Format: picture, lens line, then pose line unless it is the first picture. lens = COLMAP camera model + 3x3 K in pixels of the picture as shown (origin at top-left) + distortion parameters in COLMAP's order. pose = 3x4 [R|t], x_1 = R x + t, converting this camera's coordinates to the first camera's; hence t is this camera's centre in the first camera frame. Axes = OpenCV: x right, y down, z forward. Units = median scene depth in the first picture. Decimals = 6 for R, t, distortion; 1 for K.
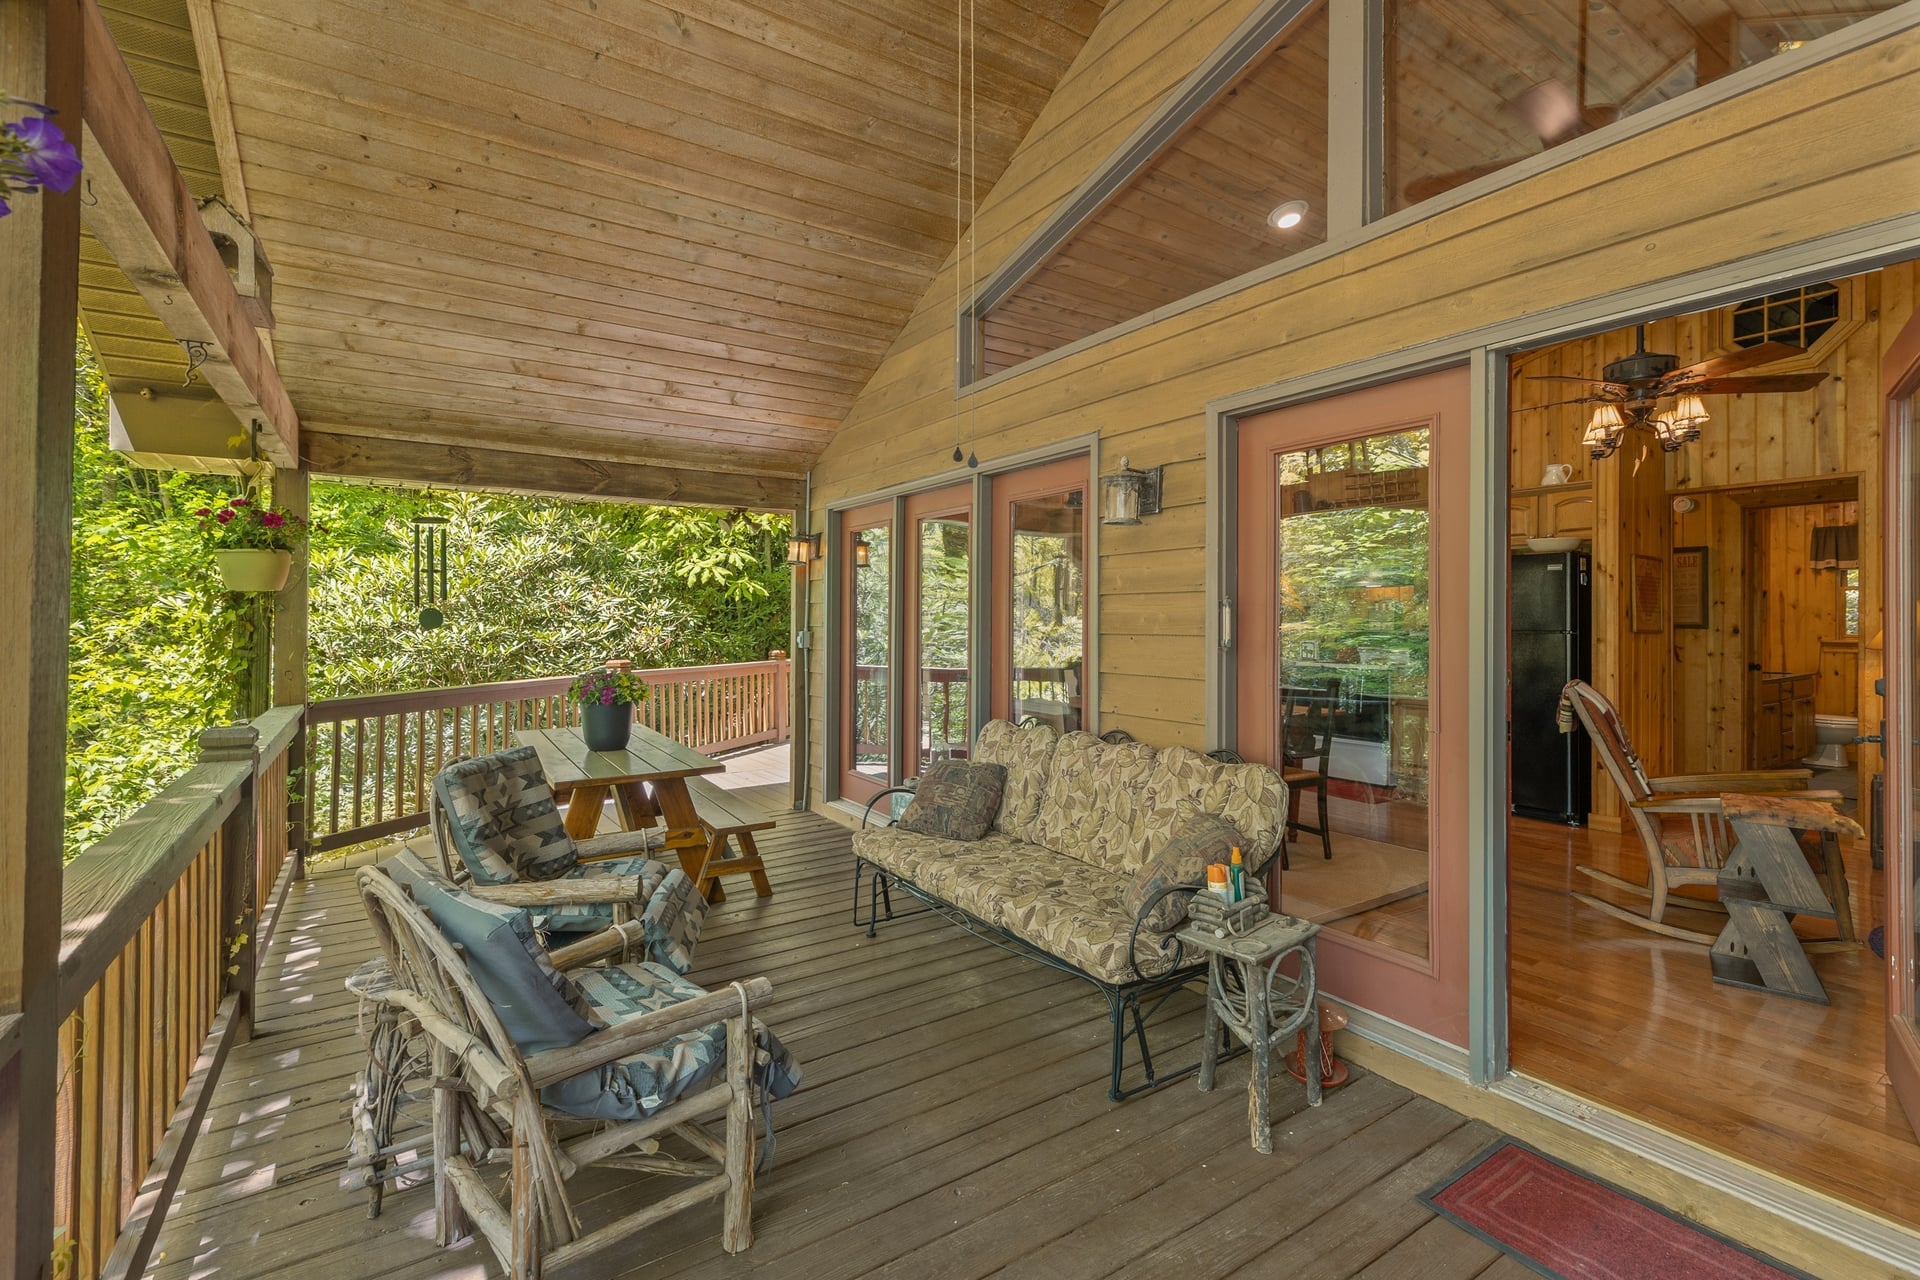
lens RADIAL K [[860.7, 0, 955.8], [0, 860.7, 600.1], [0, 0, 1]] dist [-0.000726, -0.000009]
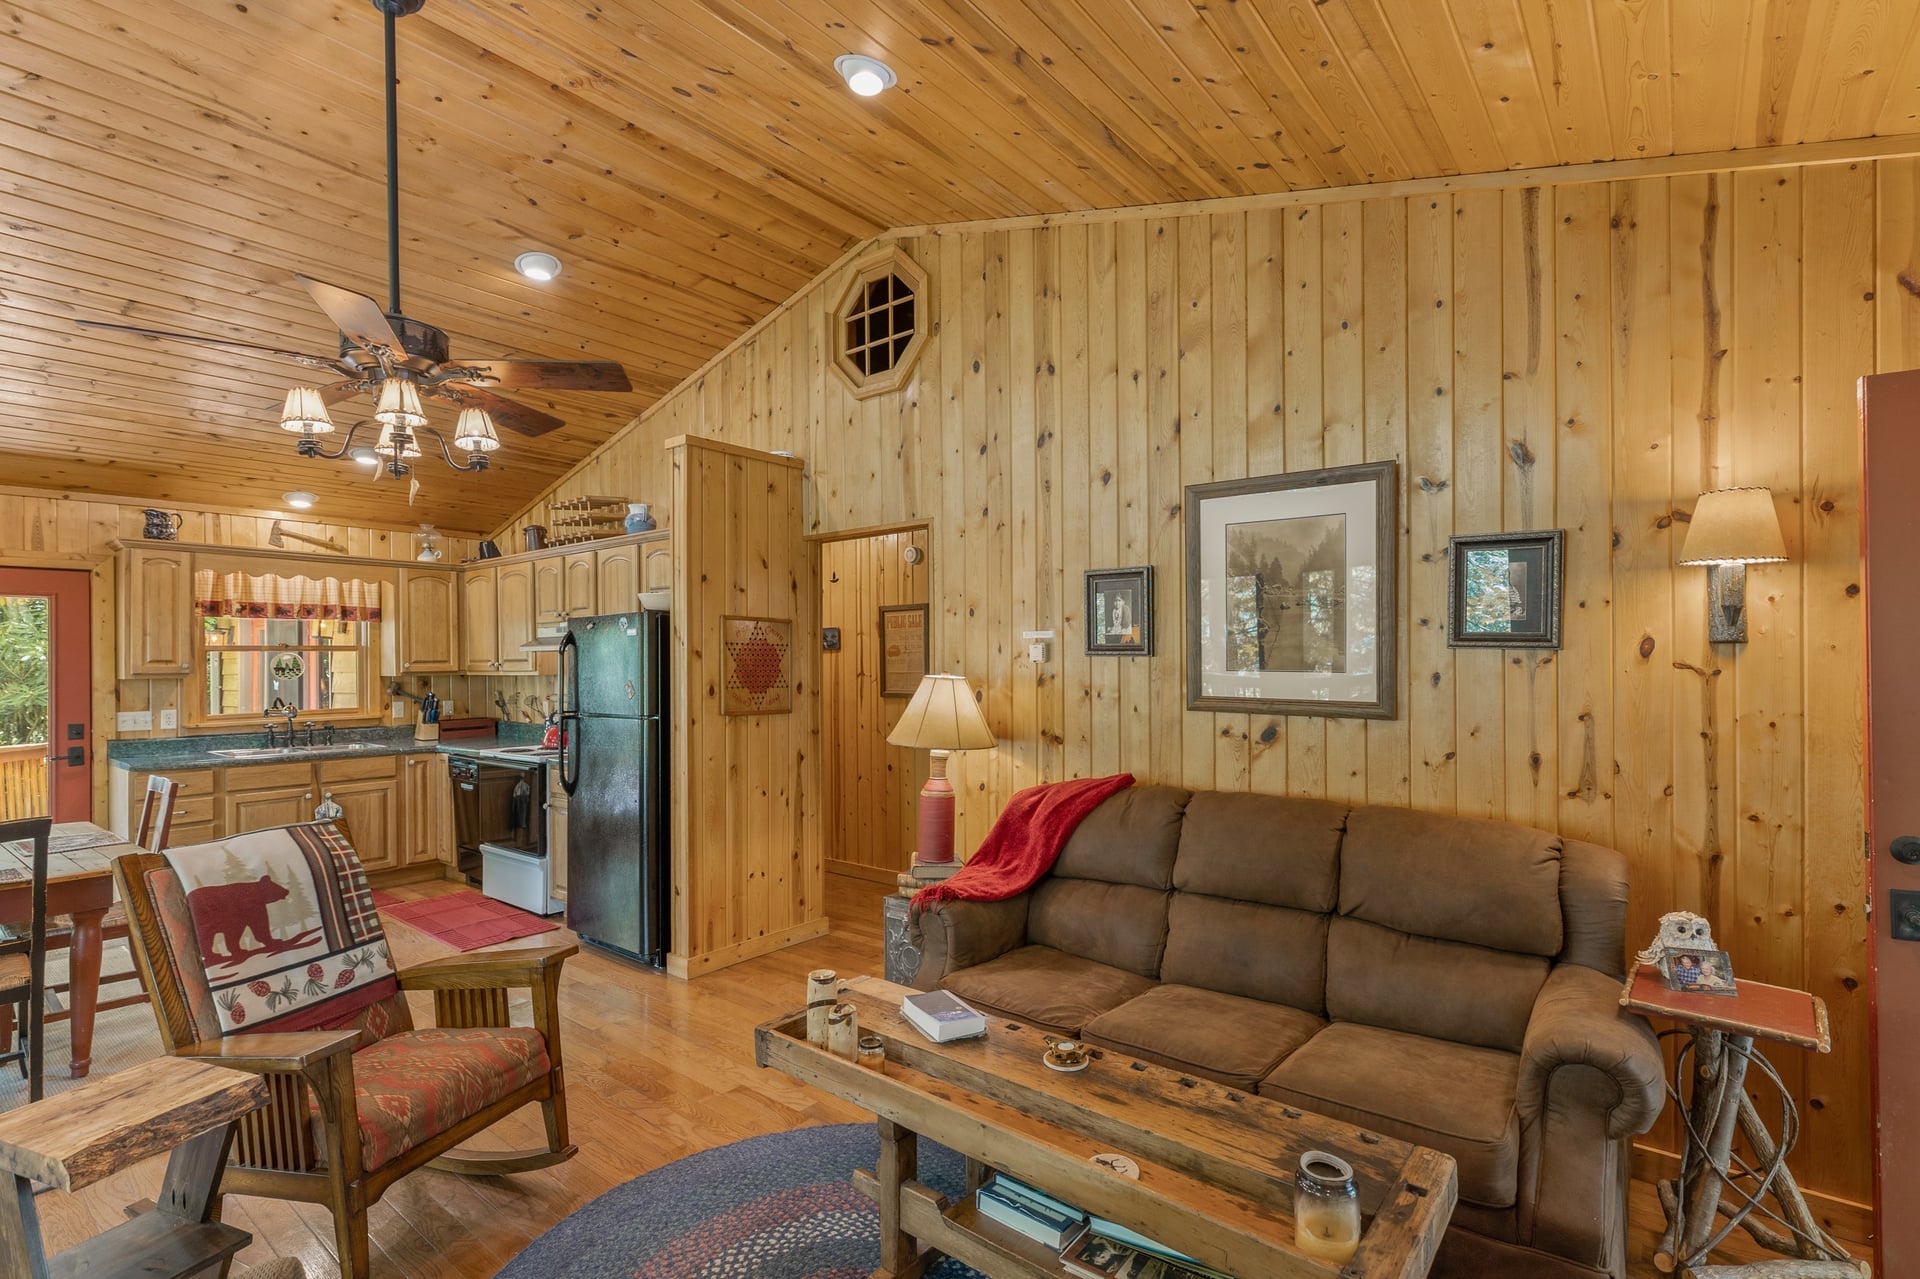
lens RADIAL K [[889.7, 0, 984.6], [0, 889.7, 656.2], [0, 0, 1]] dist [-0.000470, -0.000247]
pose [[0.942827, -0.010548, 0.333117, 0.731114], [0.008699, 0.999937, 0.007041, -0.019390], [-0.333170, -0.003740, 0.942859, 0.160843]]
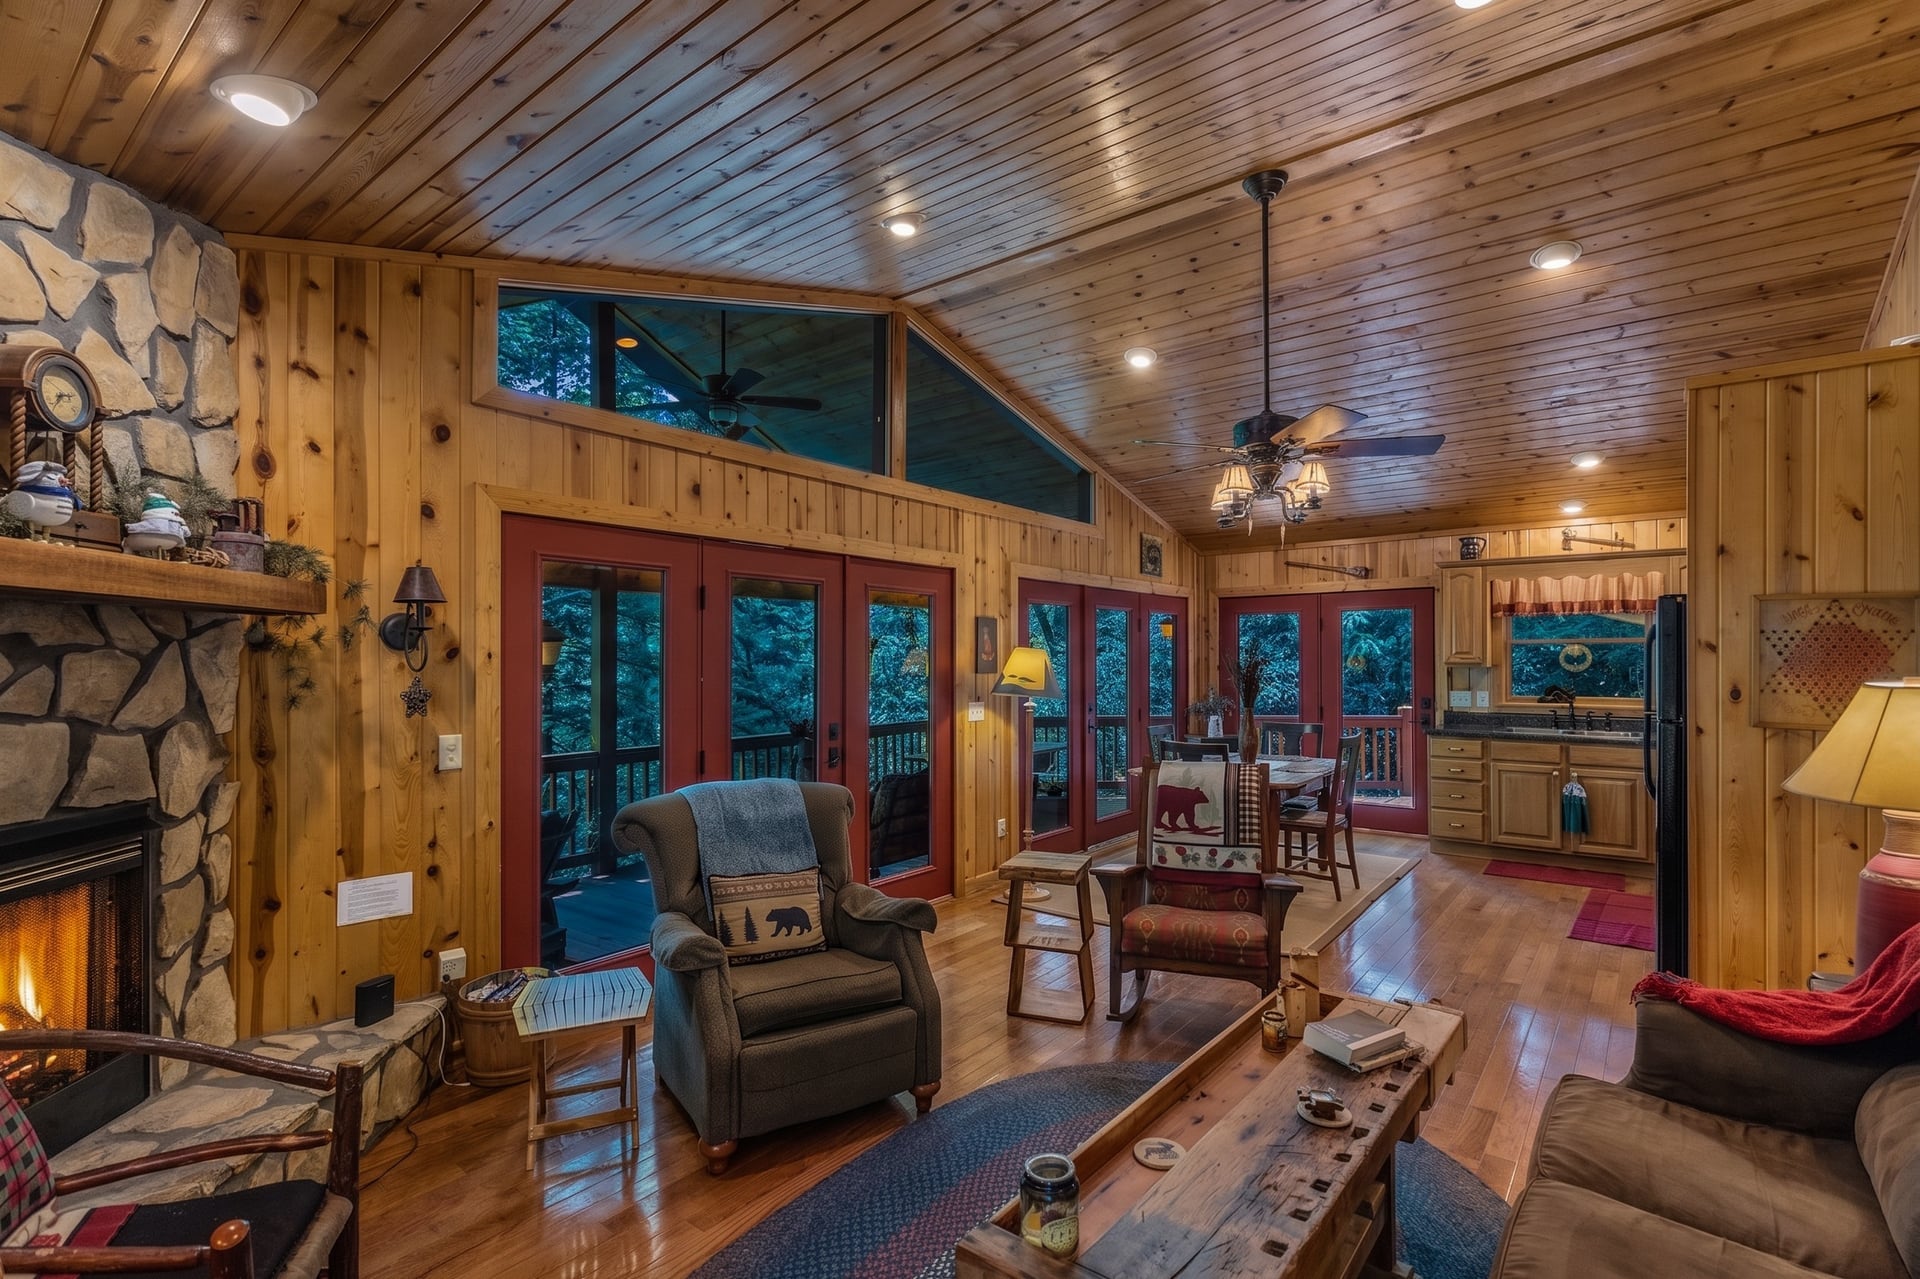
lens RADIAL K [[919.7, 0, 953.0], [0, 919.7, 662.9], [0, 0, 1]] dist [0.001032, -0.000283]
pose [[0.309683, -0.003149, -0.950835, 1.211424], [0.016986, 0.999853, 0.002221, -0.017095], [0.950688, -0.016839, 0.309691, 0.276597]]
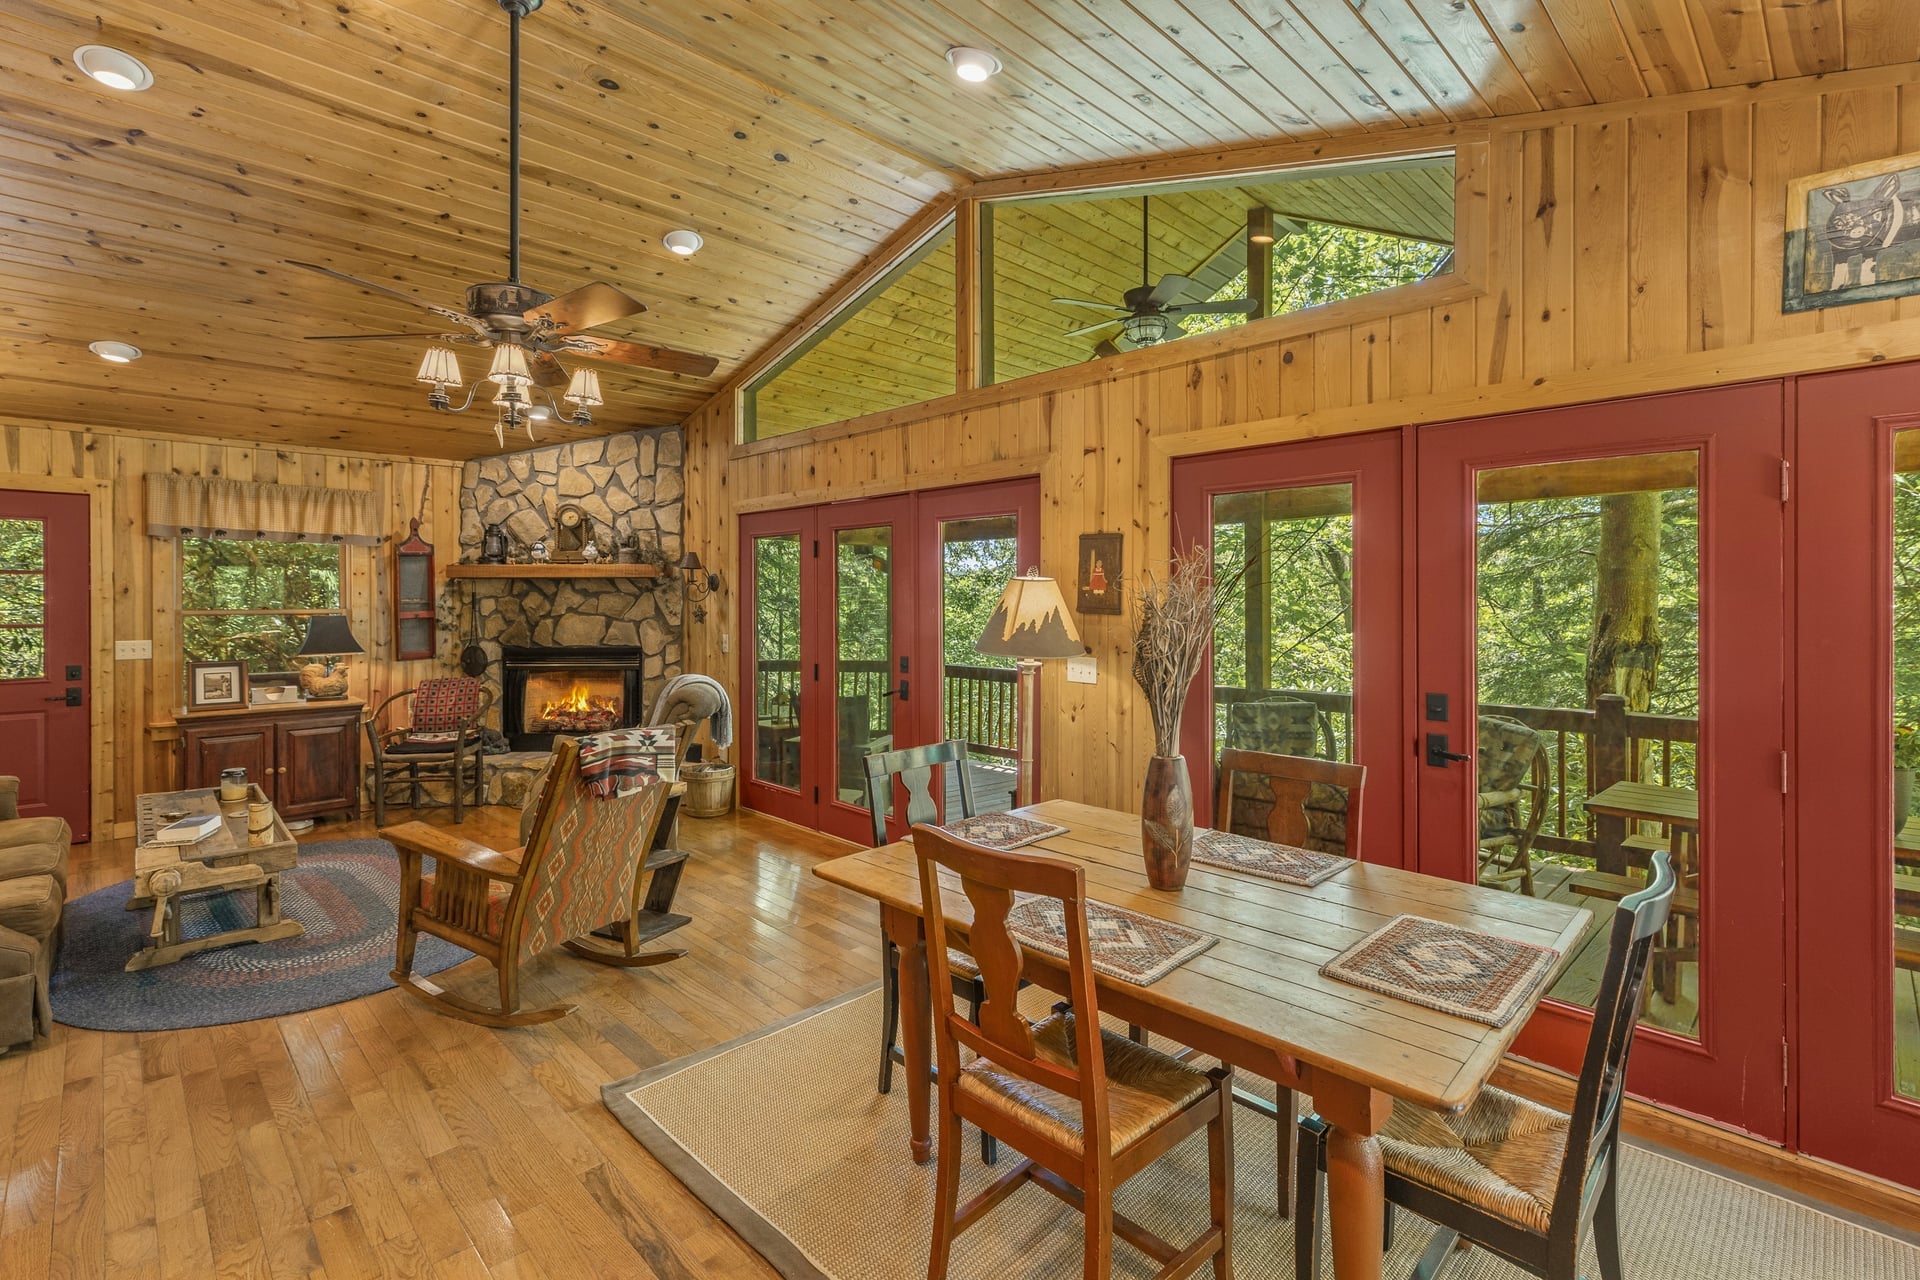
lens RADIAL K [[860.7, 0, 955.8], [0, 860.7, 600.1], [0, 0, 1]] dist [-0.000726, -0.000009]
pose [[-0.983128, -0.002147, -0.182906, 0.399749], [-0.000206, 0.999943, -0.010632, -0.005698], [0.182919, -0.010415, -0.983073, 1.343364]]
